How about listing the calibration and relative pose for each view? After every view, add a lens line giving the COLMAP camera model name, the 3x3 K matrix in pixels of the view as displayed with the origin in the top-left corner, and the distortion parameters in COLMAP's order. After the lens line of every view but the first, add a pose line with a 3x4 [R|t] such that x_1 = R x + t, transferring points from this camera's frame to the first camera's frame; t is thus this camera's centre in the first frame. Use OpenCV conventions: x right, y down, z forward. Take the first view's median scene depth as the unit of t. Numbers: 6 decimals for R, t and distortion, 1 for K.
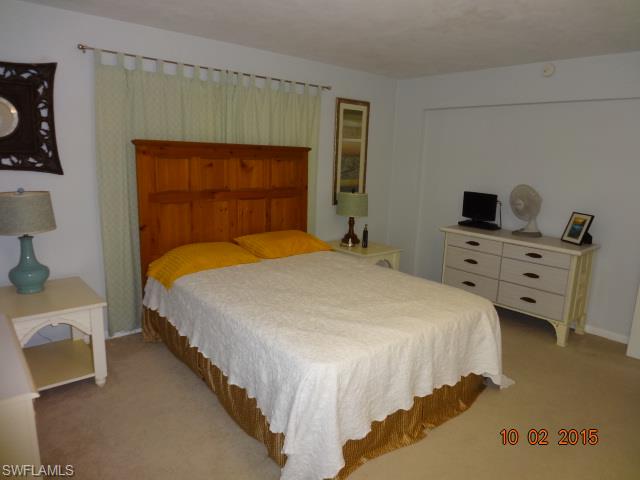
lens RADIAL K [[464.7, 0, 320.0], [0, 464.7, 240.0], [0, 0, 1]] dist [-0.024306, -0.004119]
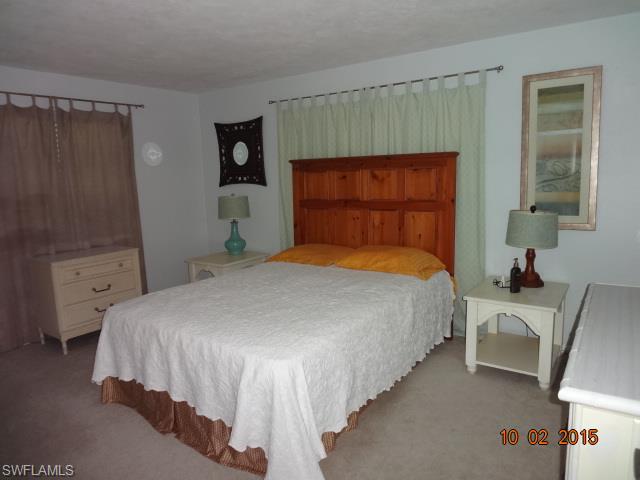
lens RADIAL K [[431.7, 0, 320.0], [0, 431.7, 240.0], [0, 0, 1]] dist [-0.037101, -0.002350]
pose [[0.211317, 0.123796, -0.969546, 0.721355], [-0.128869, 0.986816, 0.097913, -0.097551], [0.968885, 0.104253, 0.224484, 0.667446]]
